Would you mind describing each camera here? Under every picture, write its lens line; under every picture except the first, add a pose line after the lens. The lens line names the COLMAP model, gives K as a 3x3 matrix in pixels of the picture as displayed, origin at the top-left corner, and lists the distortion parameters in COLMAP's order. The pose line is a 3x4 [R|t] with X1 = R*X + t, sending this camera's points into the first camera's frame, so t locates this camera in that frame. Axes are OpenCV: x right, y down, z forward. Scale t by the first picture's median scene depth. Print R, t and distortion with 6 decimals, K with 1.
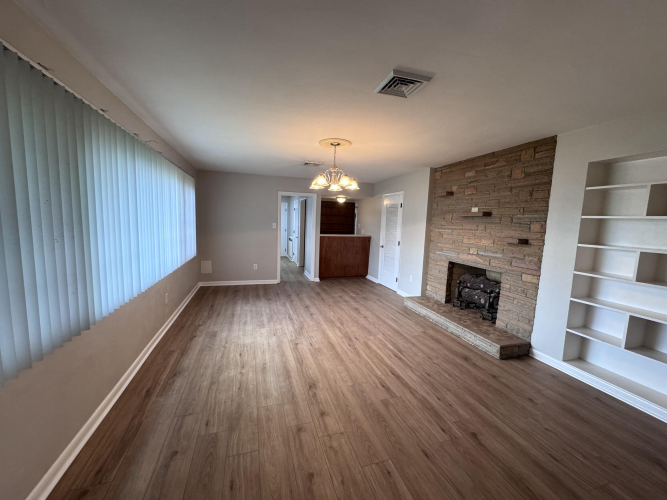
lens RADIAL K [[267.0, 0, 335.2], [0, 267.0, 250.5], [0, 0, 1]] dist [0.000968, -0.000384]
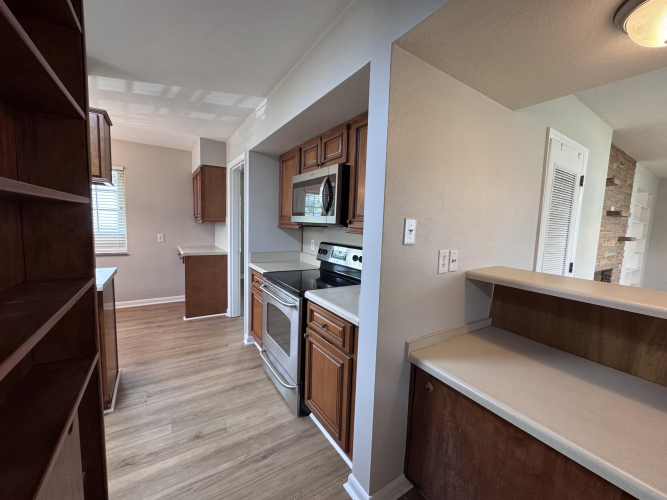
lens RADIAL K [[267.0, 0, 334.6], [0, 267.0, 249.1], [0, 0, 1]] dist [0.000968, -0.000384]
pose [[-0.271553, -0.137127, 0.952605, -0.121789], [0.060674, 0.985389, 0.159142, -0.252553], [-0.960509, 0.101014, -0.259265, 2.462127]]
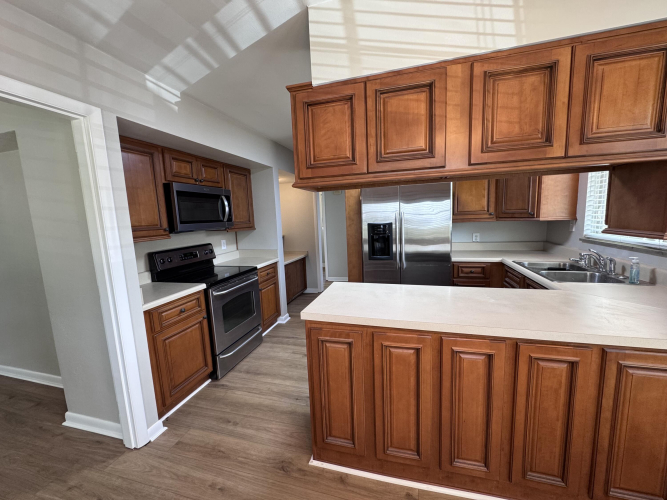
lens RADIAL K [[267.0, 0, 333.6], [0, 267.0, 252.4], [0, 0, 1]] dist [0.000968, -0.000384]
pose [[-0.546922, 0.099419, -0.831260, 0.997338], [-0.074144, 0.983270, 0.166383, -0.306891], [0.833894, 0.152631, -0.530400, 3.086925]]
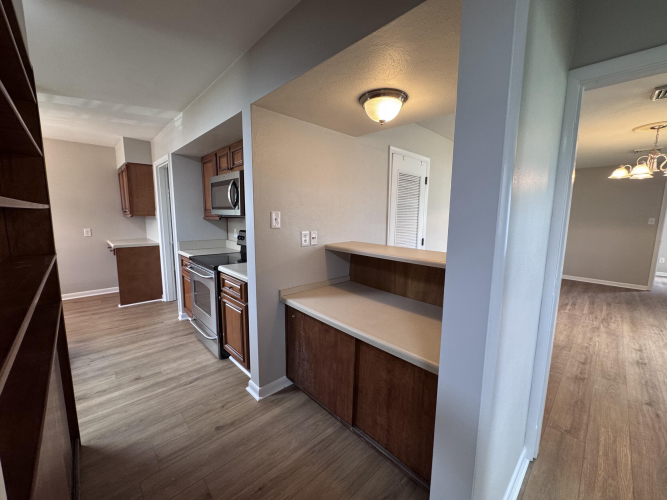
lens RADIAL K [[267.0, 0, 333.3], [0, 267.0, 248.9], [0, 0, 1]] dist [0.000968, -0.000384]
pose [[-0.440787, -0.156598, 0.883846, -0.378281], [0.071730, 0.975370, 0.208586, -0.261863], [-0.894741, 0.155340, -0.418698, 2.406018]]
